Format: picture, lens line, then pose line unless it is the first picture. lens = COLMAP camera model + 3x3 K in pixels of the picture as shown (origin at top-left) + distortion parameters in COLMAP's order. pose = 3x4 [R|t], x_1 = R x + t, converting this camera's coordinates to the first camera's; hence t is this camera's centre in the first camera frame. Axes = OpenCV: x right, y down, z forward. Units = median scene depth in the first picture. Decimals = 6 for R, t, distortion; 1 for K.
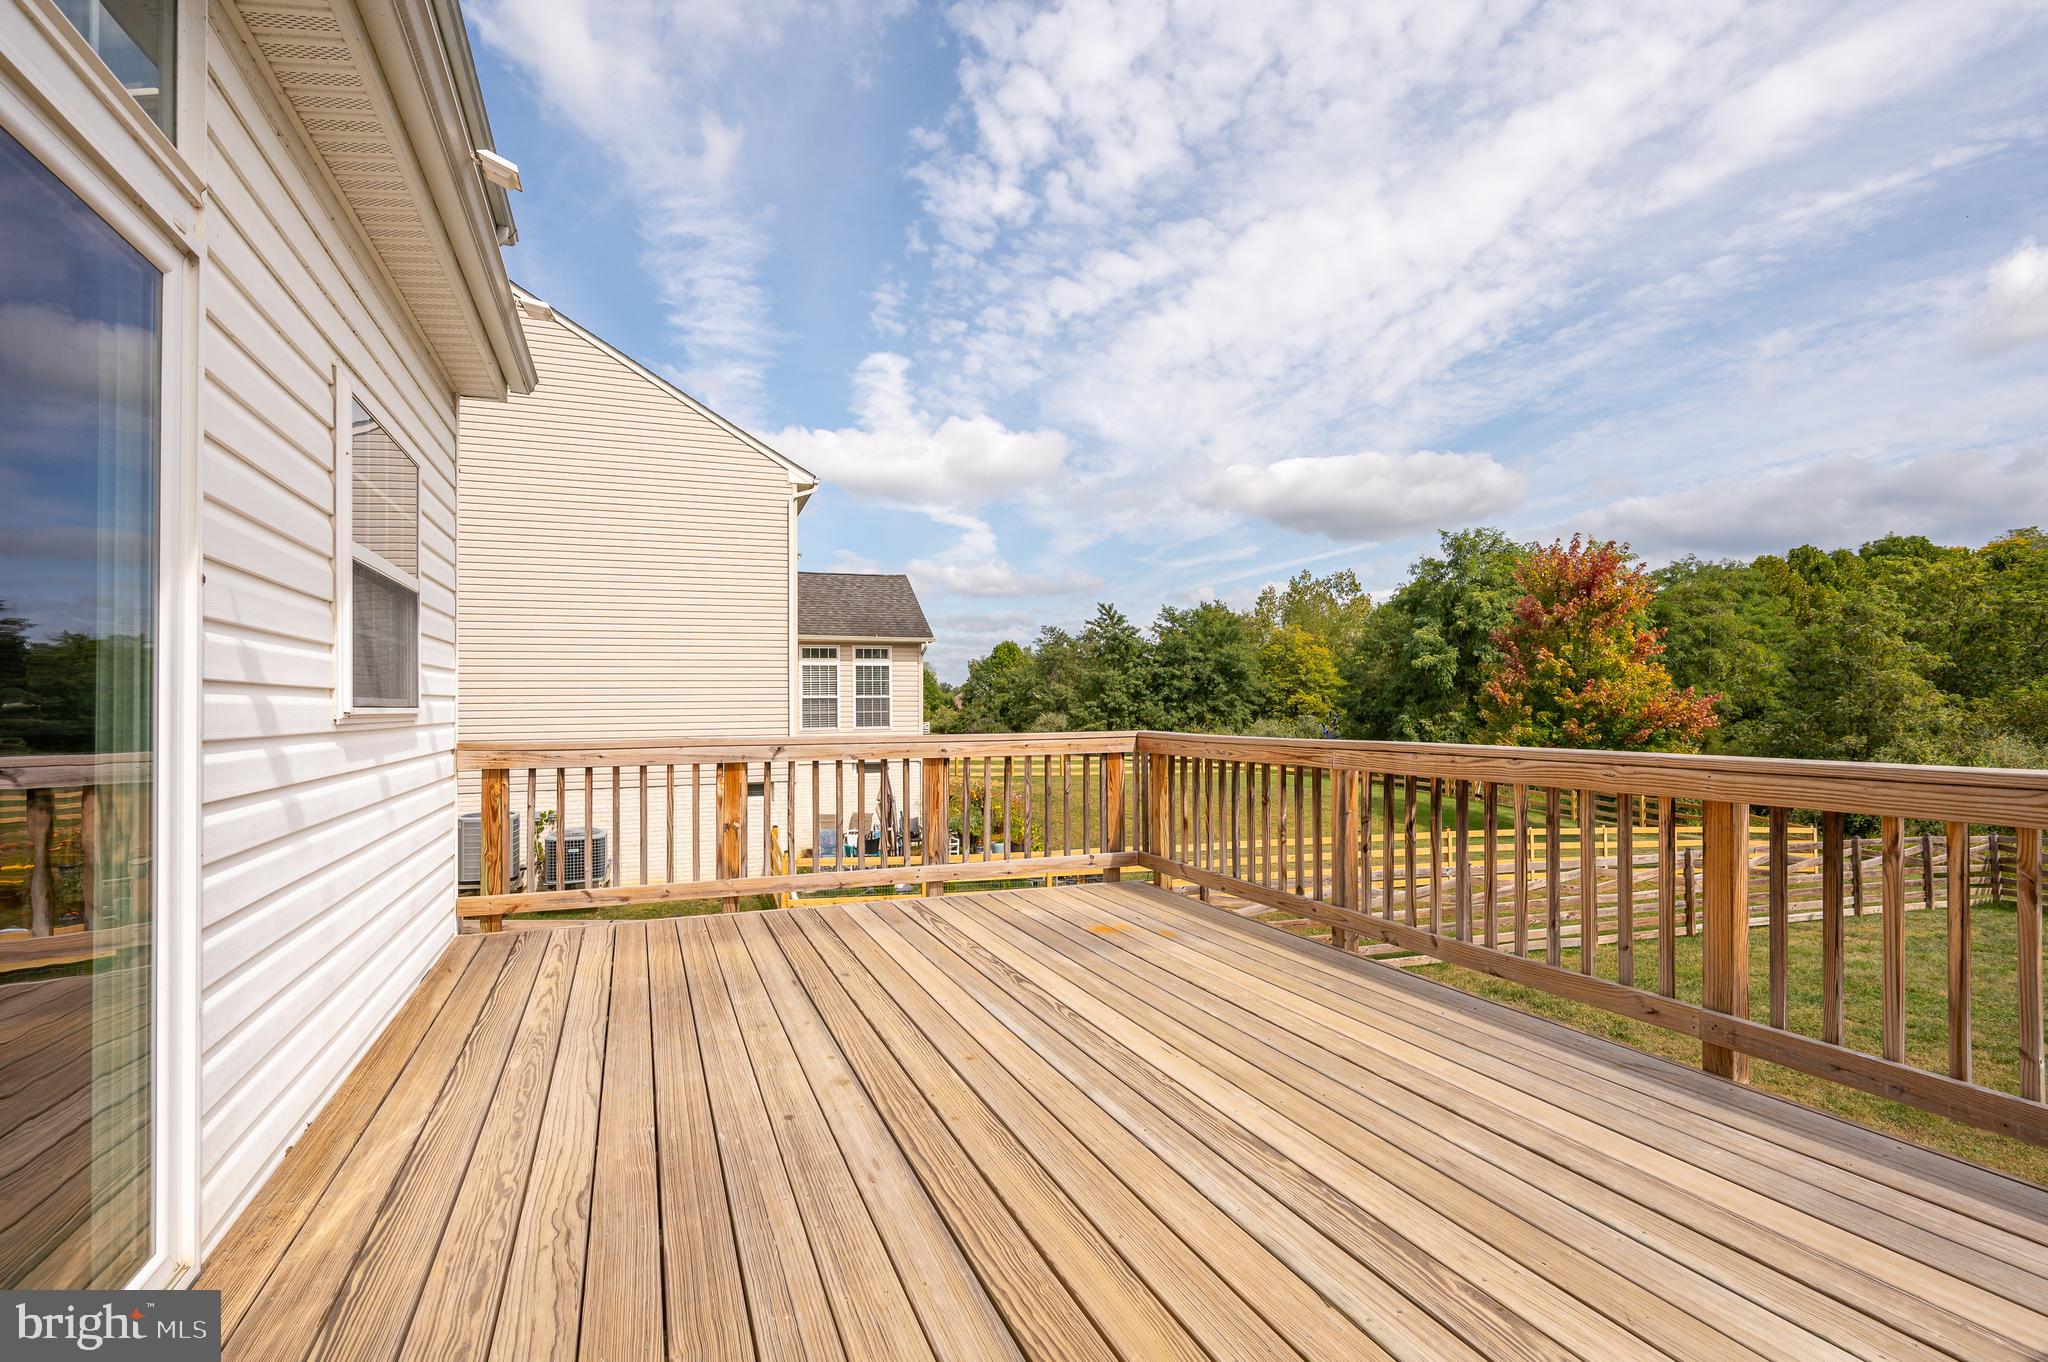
lens RADIAL K [[940.8, 0, 1022.0], [0, 940.8, 727.6], [0, 0, 1]] dist [0.000020, -0.000829]
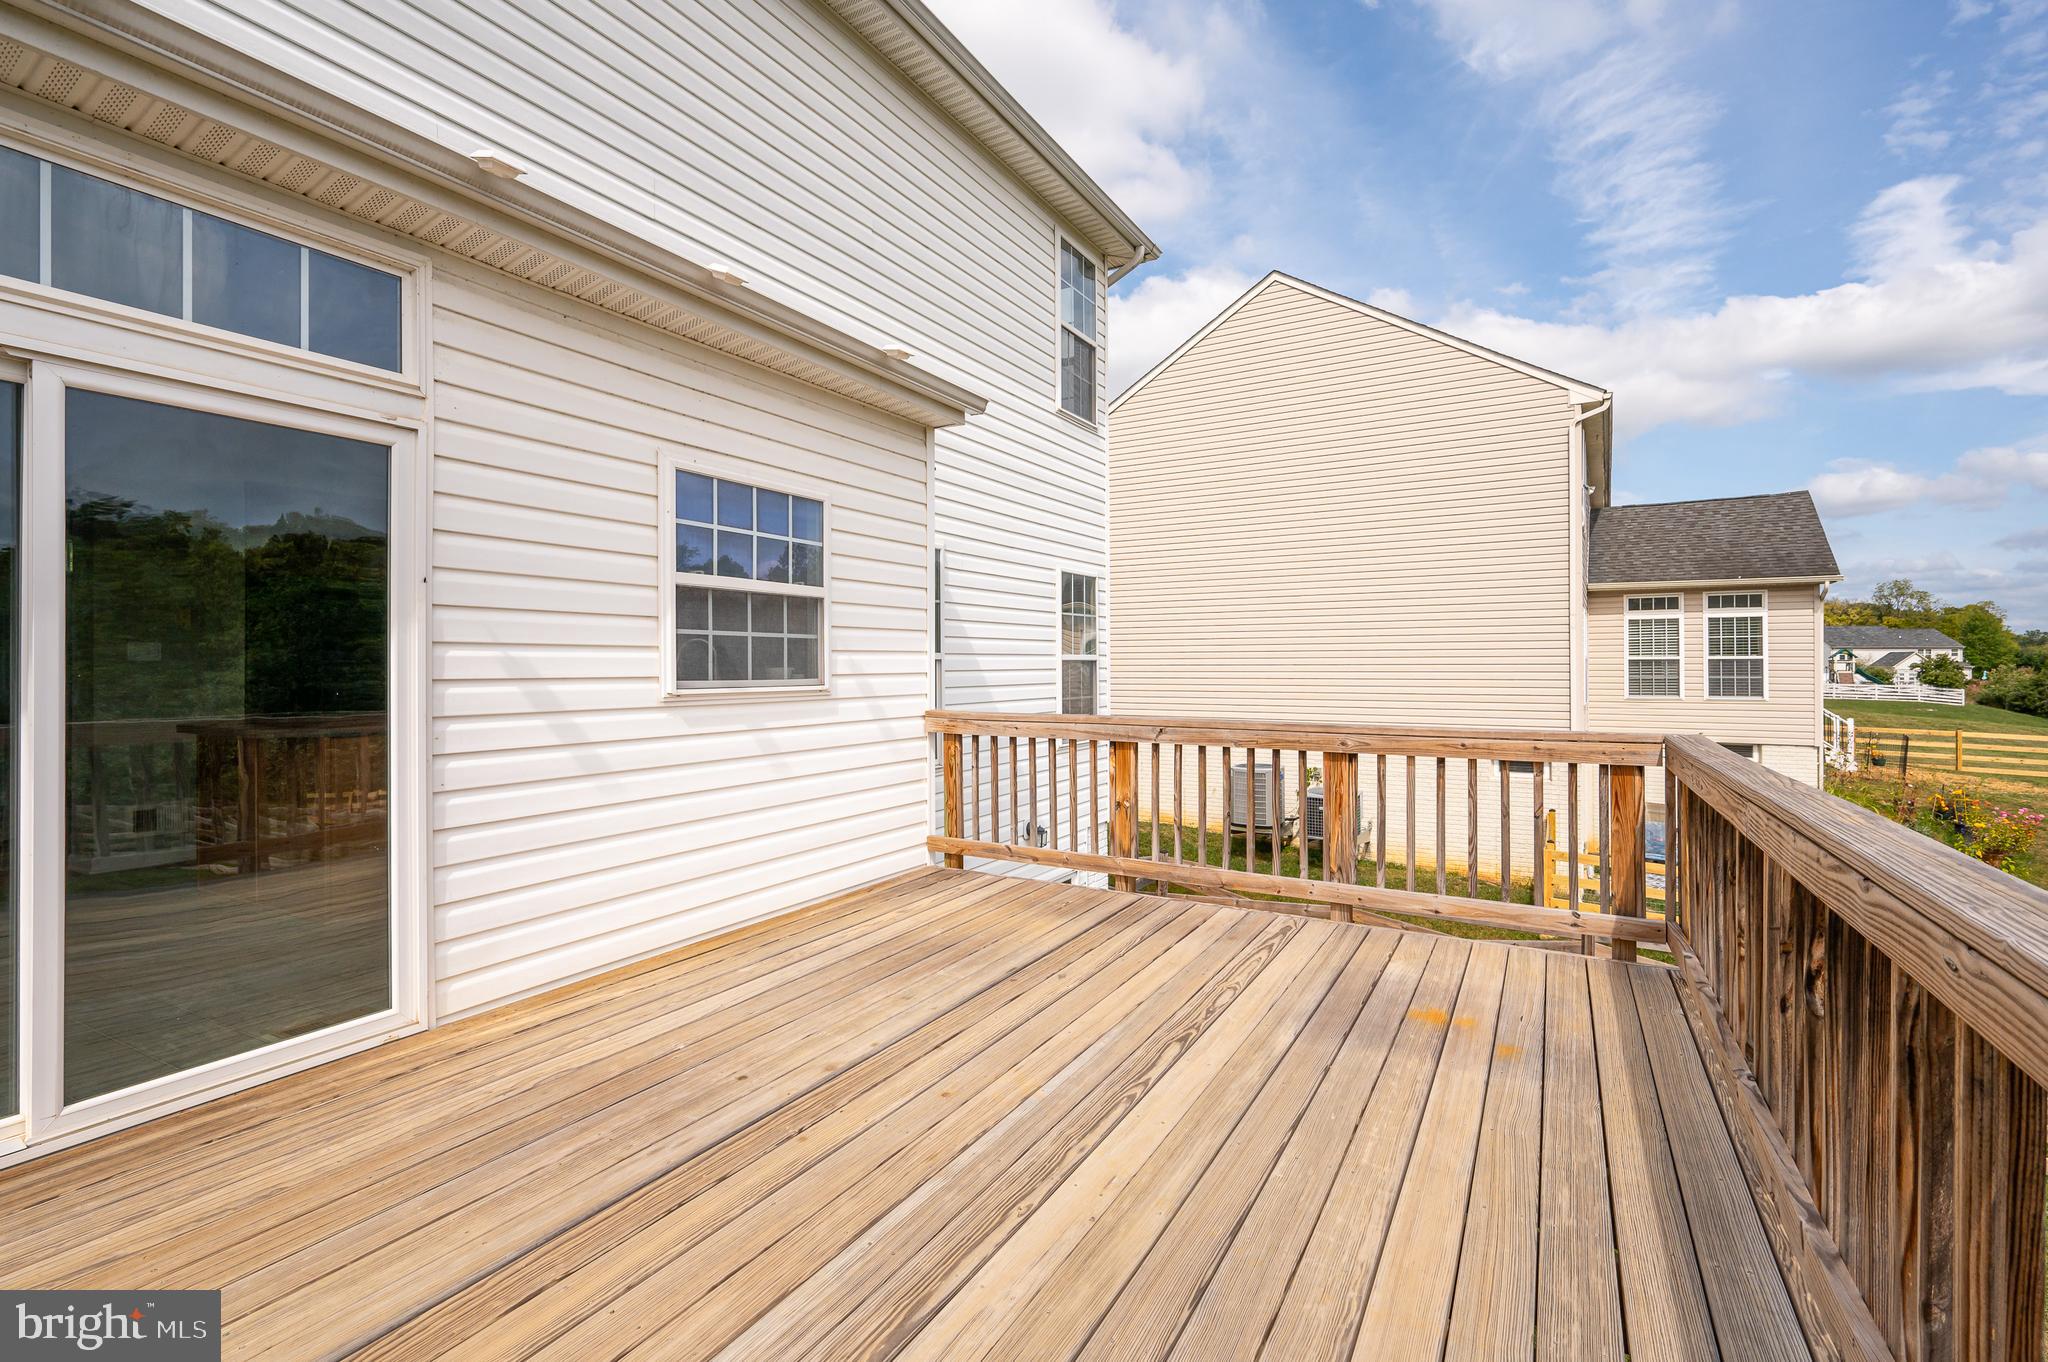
lens RADIAL K [[948.2, 0, 1011.2], [0, 948.2, 660.5], [0, 0, 1]] dist [-0.000103, 0.000428]
pose [[0.612420, 0.003328, -0.790525, 0.120151], [-0.022318, 0.999665, -0.013081, -0.009384], [0.790217, 0.025654, 0.612290, 0.082465]]
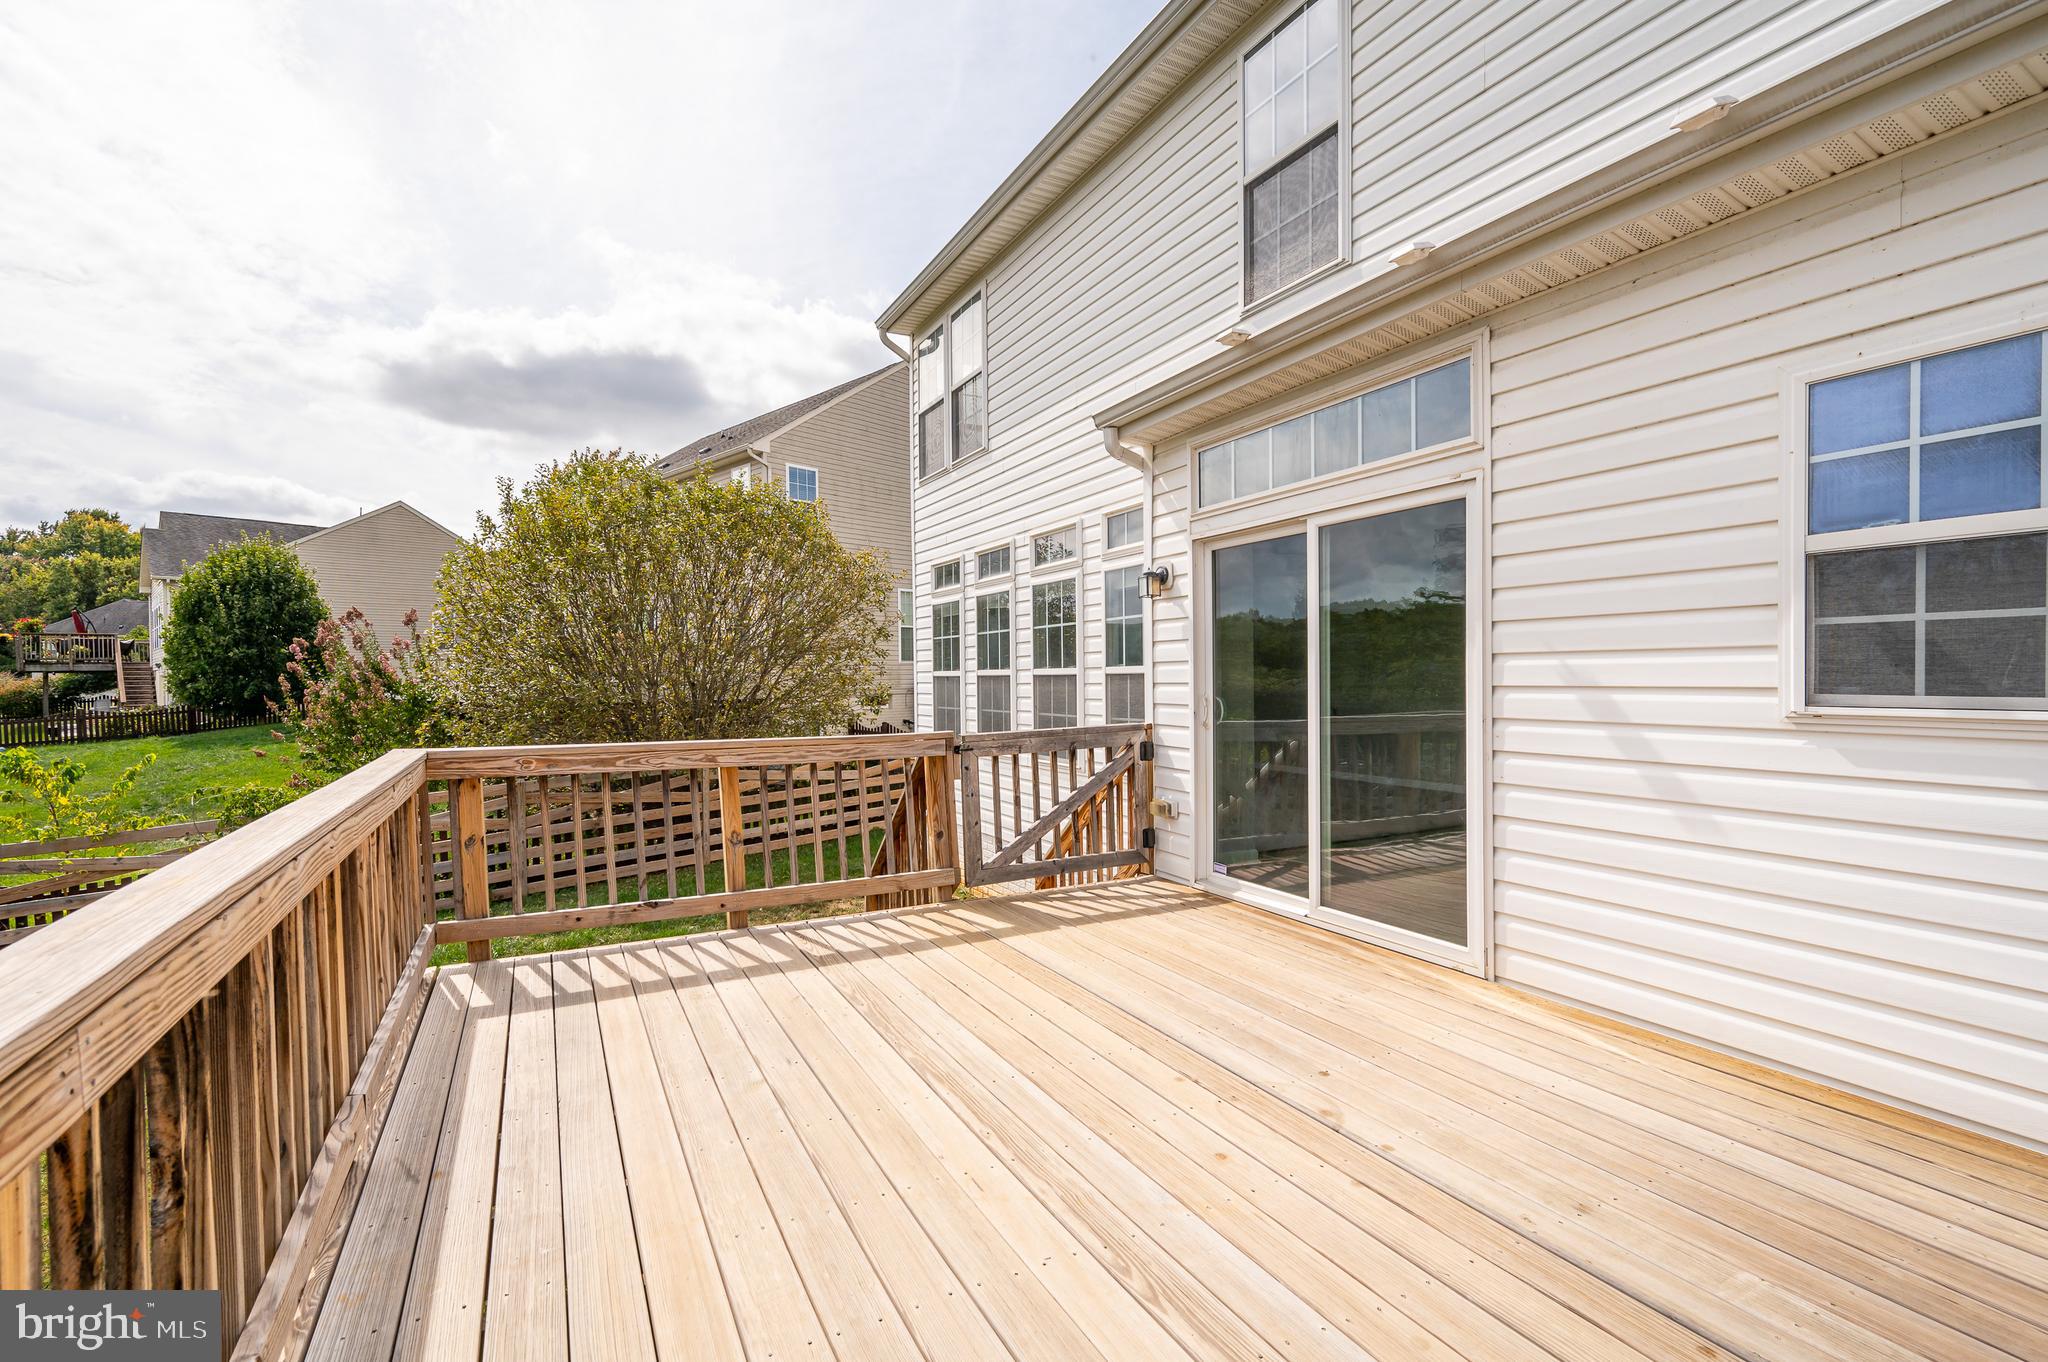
lens RADIAL K [[886.3, 0, 1043.9], [0, 886.3, 688.9], [0, 0, 1]] dist [-0.001069, -0.000029]
pose [[-0.991721, 0.018668, -0.127047, 0.031735], [0.013848, 0.999154, 0.038717, -0.014145], [0.127662, 0.036637, -0.991141, 0.295165]]
